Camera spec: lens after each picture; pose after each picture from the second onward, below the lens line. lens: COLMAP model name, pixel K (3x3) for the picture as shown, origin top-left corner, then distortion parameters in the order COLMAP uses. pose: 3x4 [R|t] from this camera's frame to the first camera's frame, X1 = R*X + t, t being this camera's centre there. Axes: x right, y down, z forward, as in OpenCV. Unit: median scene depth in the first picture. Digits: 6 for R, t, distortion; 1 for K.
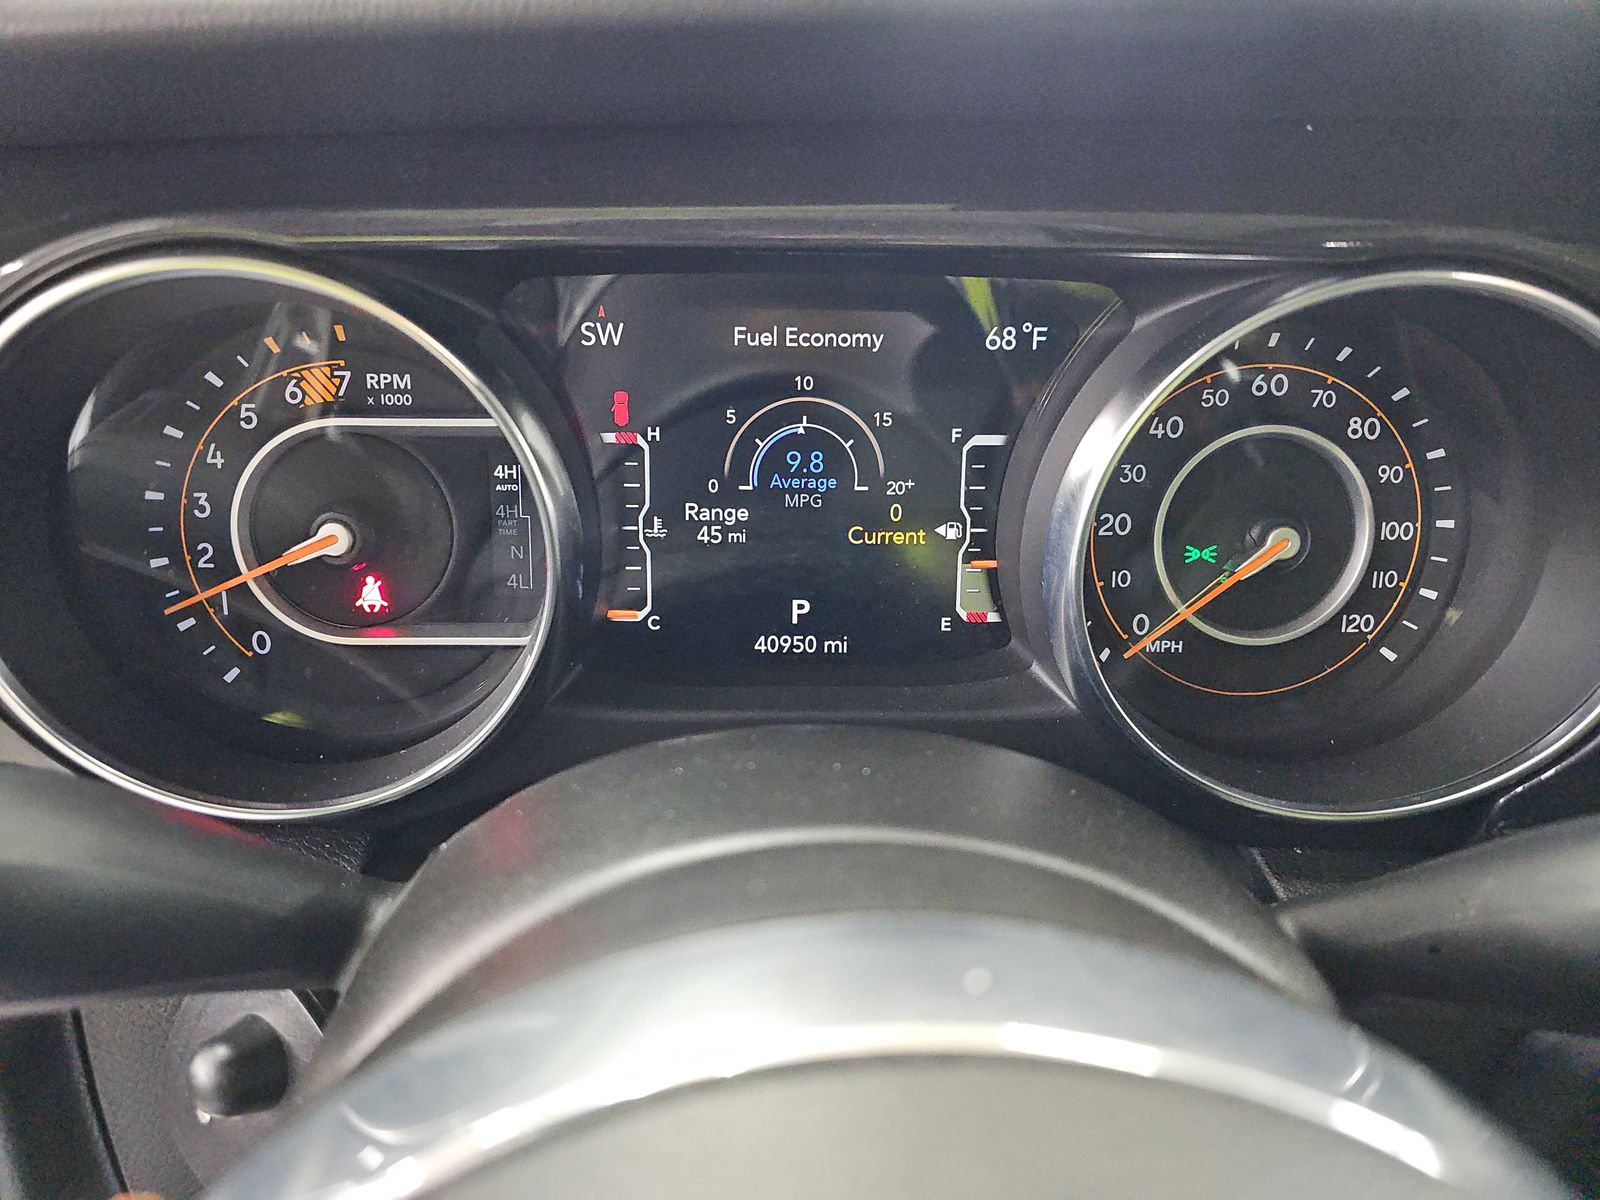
lens RADIAL K [[1067.6, 0, 796.0], [0, 1067.6, 599.7], [0, 0, 1]] dist [0.050556, -0.044919]
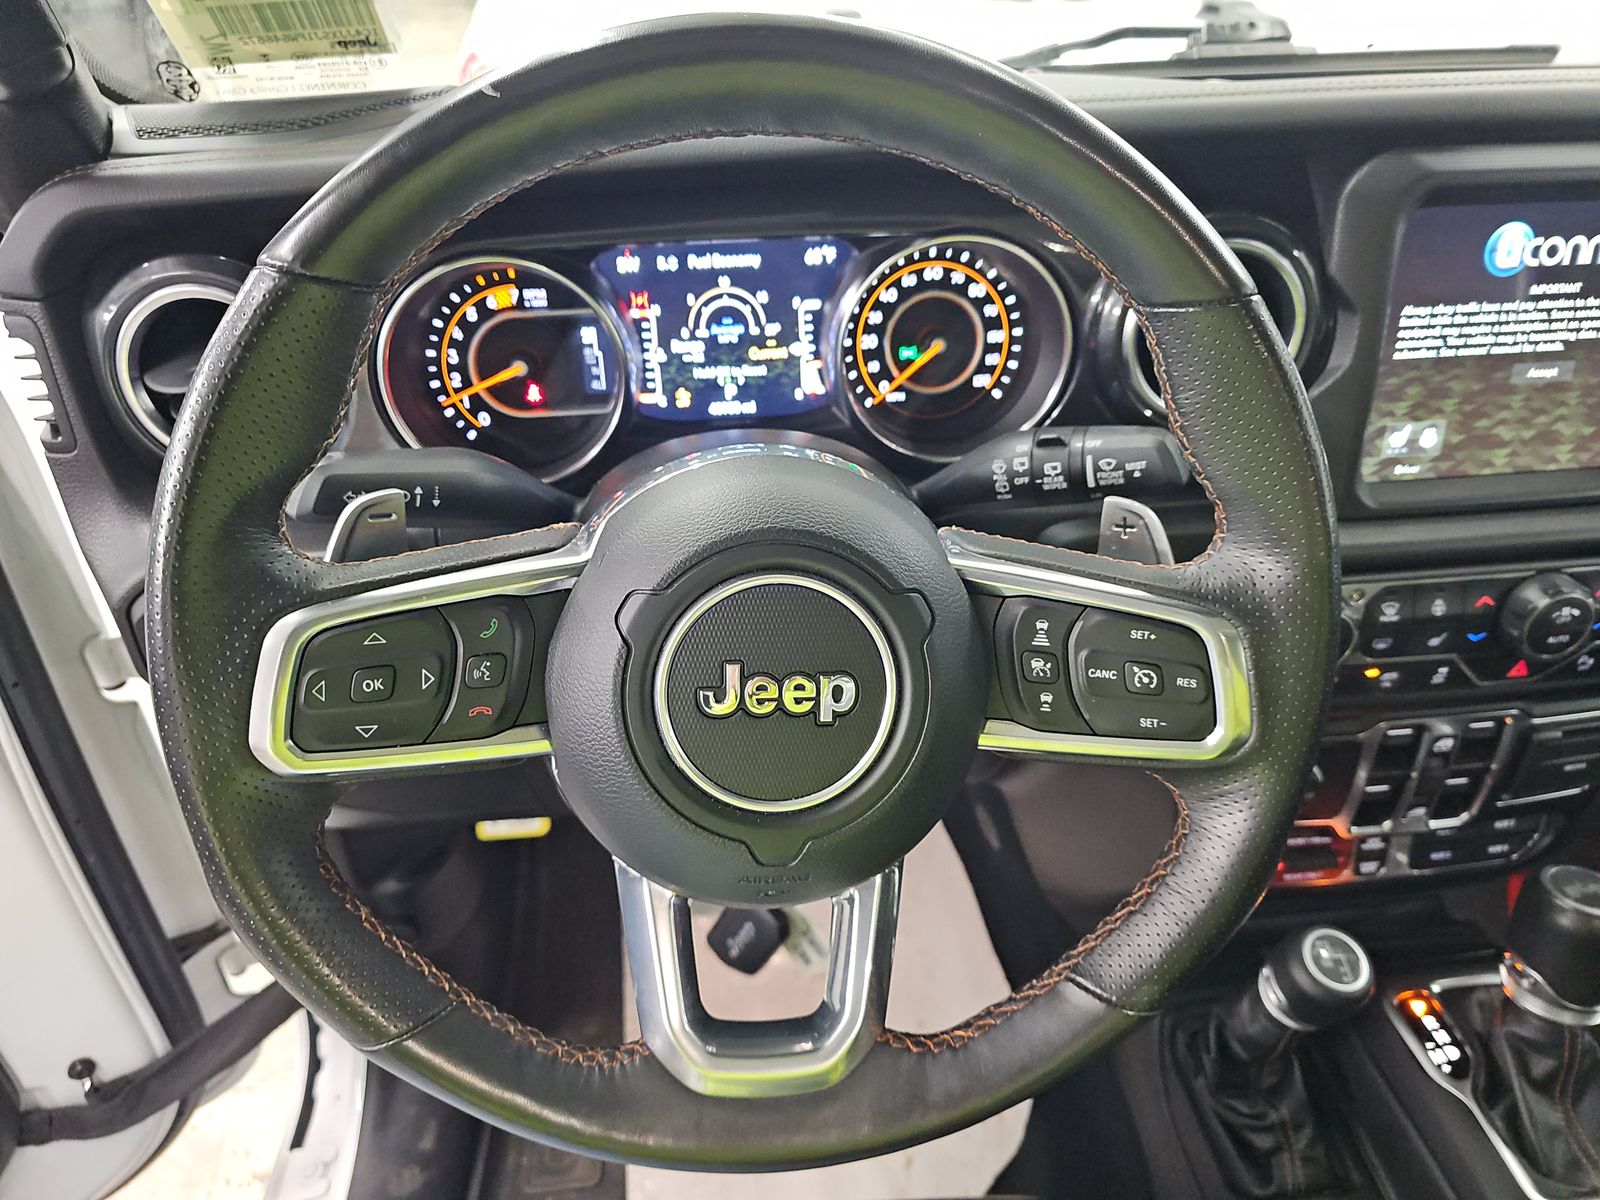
lens RADIAL K [[1067.6, 0, 806.5], [0, 1067.6, 584.0], [0, 0, 1]] dist [0.050556, -0.044919]
pose [[0.997096, -0.067196, 0.035826, 0.056675], [0.060748, 0.985589, 0.157876, 0.066652], [-0.045918, -0.155241, 0.986809, -1.255331]]
